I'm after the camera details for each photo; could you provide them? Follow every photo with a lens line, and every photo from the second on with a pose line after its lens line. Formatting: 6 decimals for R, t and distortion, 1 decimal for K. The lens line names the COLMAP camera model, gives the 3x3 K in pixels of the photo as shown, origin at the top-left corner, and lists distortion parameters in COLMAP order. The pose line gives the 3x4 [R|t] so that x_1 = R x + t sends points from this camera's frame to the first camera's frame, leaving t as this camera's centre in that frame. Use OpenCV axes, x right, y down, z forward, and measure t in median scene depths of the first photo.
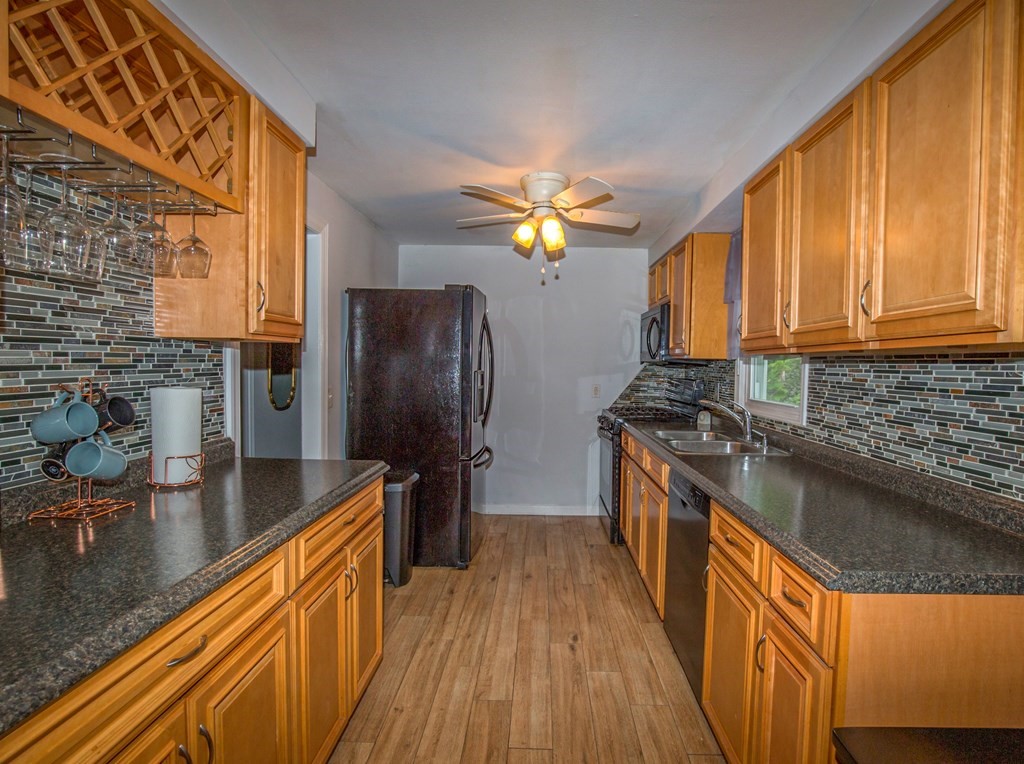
lens RADIAL K [[568.4, 0, 512.0], [0, 568.4, 382.0], [0, 0, 1]] dist [-0.027577, 0.000175]
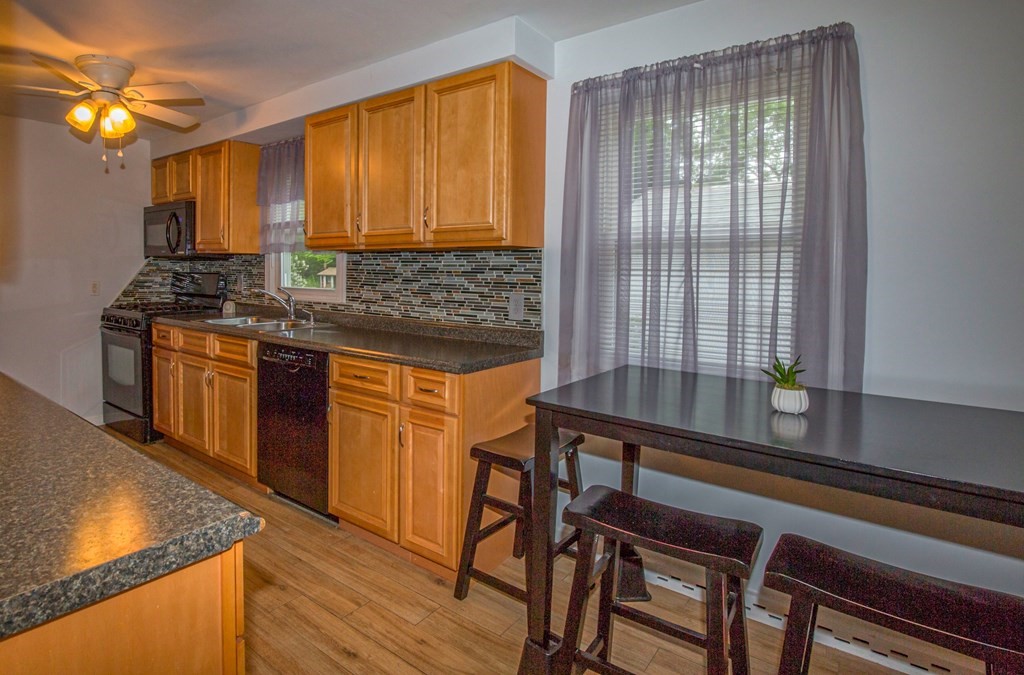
lens RADIAL K [[561.9, 0, 511.2], [0, 561.9, 276.8], [0, 0, 1]] dist [-0.001498, -0.000128]
pose [[0.556864, -0.026044, 0.830195, -0.419256], [0.028842, 0.999512, 0.012009, 0.011036], [-0.830103, 0.017257, 0.557343, -0.097438]]
